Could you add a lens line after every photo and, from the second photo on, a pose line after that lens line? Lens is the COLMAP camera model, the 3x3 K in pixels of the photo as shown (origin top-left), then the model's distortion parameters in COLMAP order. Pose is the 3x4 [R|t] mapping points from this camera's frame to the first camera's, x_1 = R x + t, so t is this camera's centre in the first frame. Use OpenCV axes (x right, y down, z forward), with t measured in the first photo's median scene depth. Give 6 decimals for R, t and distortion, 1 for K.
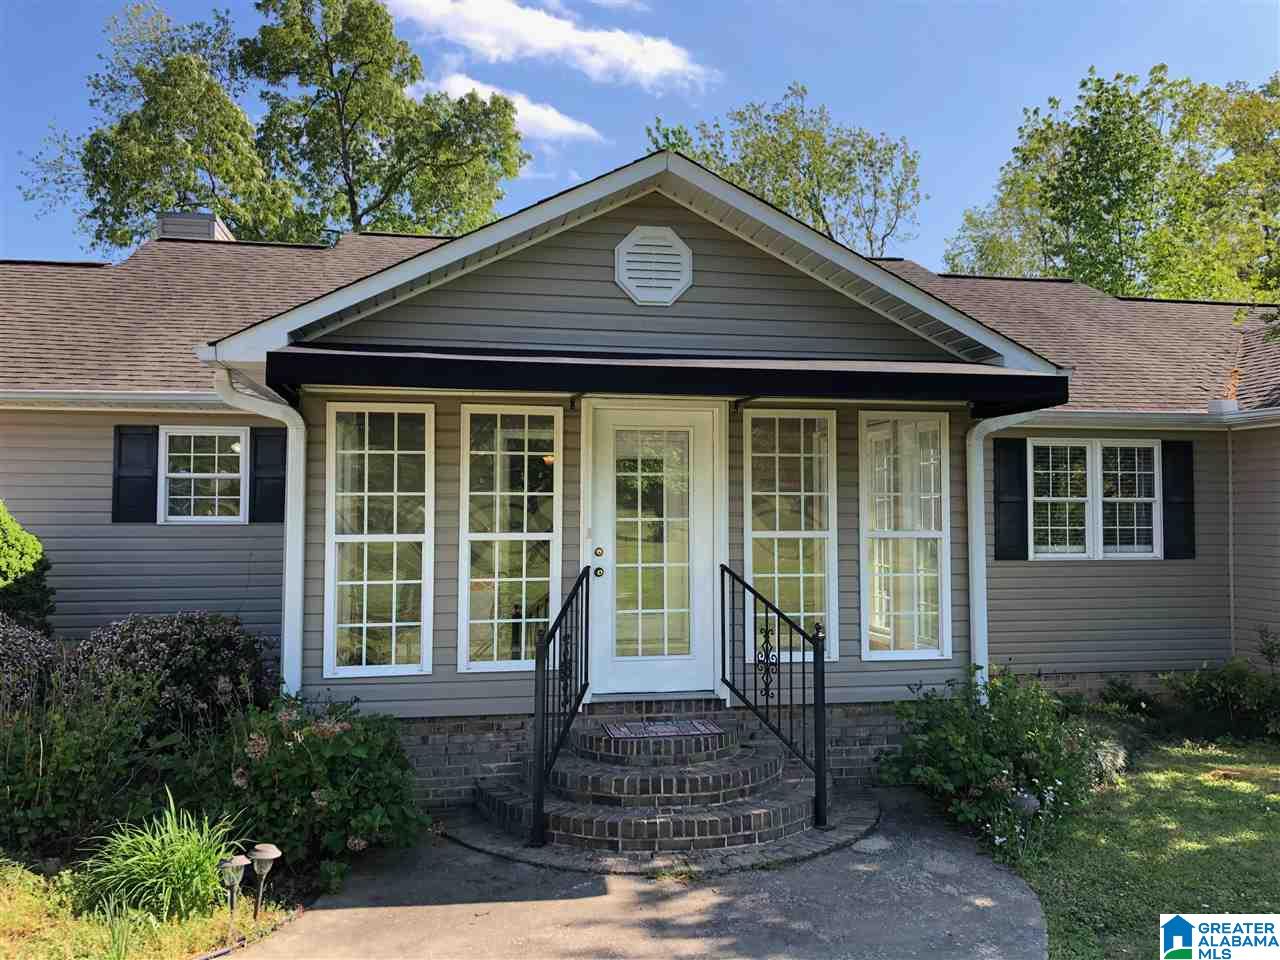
lens RADIAL K [[1038.2, 0, 640.0], [0, 1038.2, 480.0], [0, 0, 1]] dist [0.011814, 0.003958]
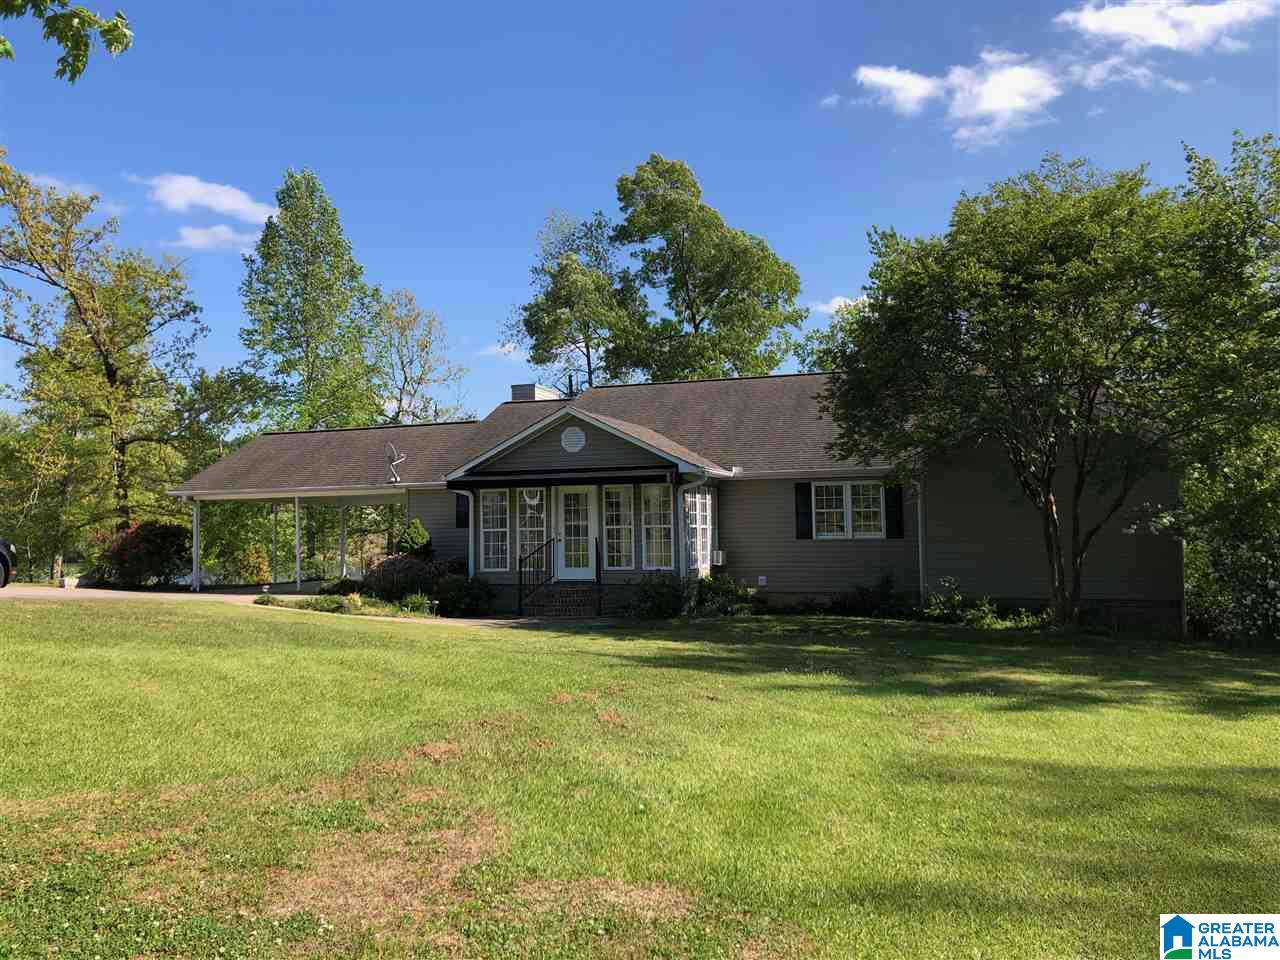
lens RADIAL K [[1042.2, 0, 640.0], [0, 1042.2, 480.0], [0, 0, 1]] dist [-0.001994, -0.000227]
pose [[0.866740, -0.022508, -0.498252, 1.698318], [0.029871, 0.999531, 0.006811, -0.104126], [0.497865, -0.020787, 0.867005, -1.548227]]
